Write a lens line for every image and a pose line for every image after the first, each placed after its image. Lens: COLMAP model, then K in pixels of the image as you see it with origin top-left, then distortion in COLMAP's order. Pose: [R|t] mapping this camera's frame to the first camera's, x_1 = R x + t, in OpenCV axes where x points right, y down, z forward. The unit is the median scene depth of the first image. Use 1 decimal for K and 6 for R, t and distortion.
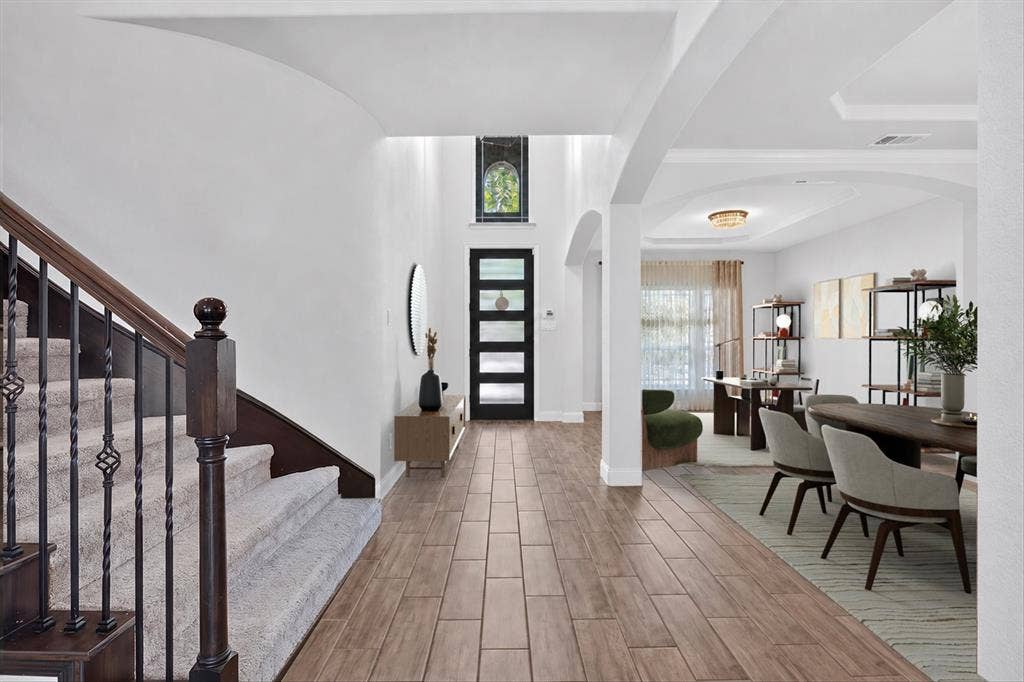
lens RADIAL K [[495.2, 0, 503.8], [0, 495.2, 342.2], [0, 0, 1]] dist [-0.004802, 0.001514]
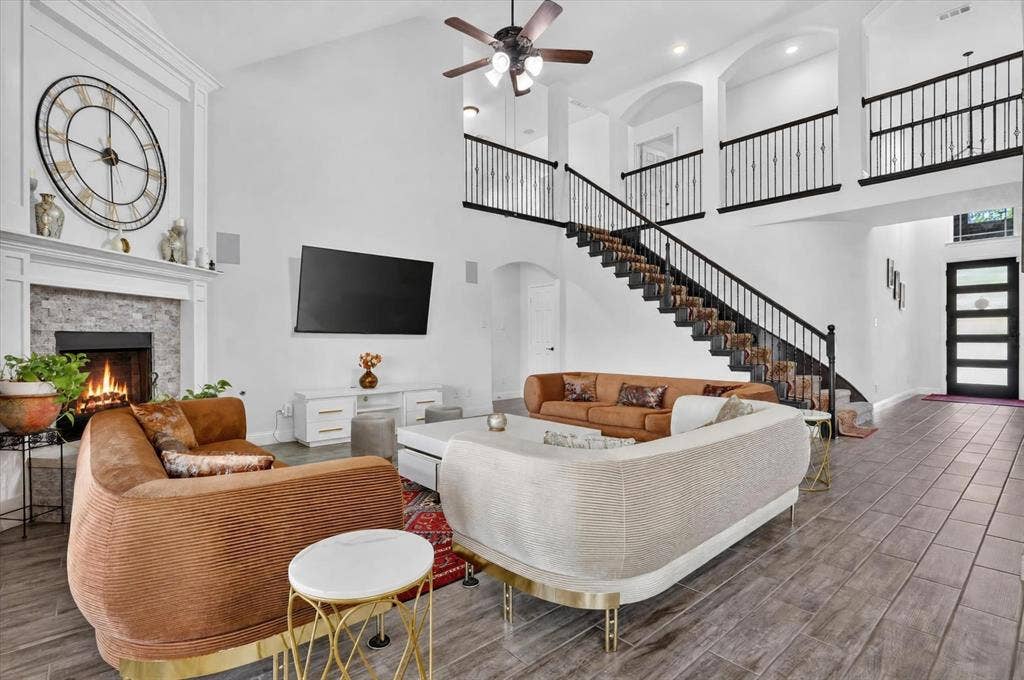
lens RADIAL K [[495.2, 0, 502.7], [0, 495.2, 337.2], [0, 0, 1]] dist [-0.004802, 0.001514]
pose [[0.657878, -0.003743, -0.753116, 0.139502], [0.004482, 0.999989, -0.001055, 0.001860], [0.753112, -0.002682, 0.657887, -0.729000]]
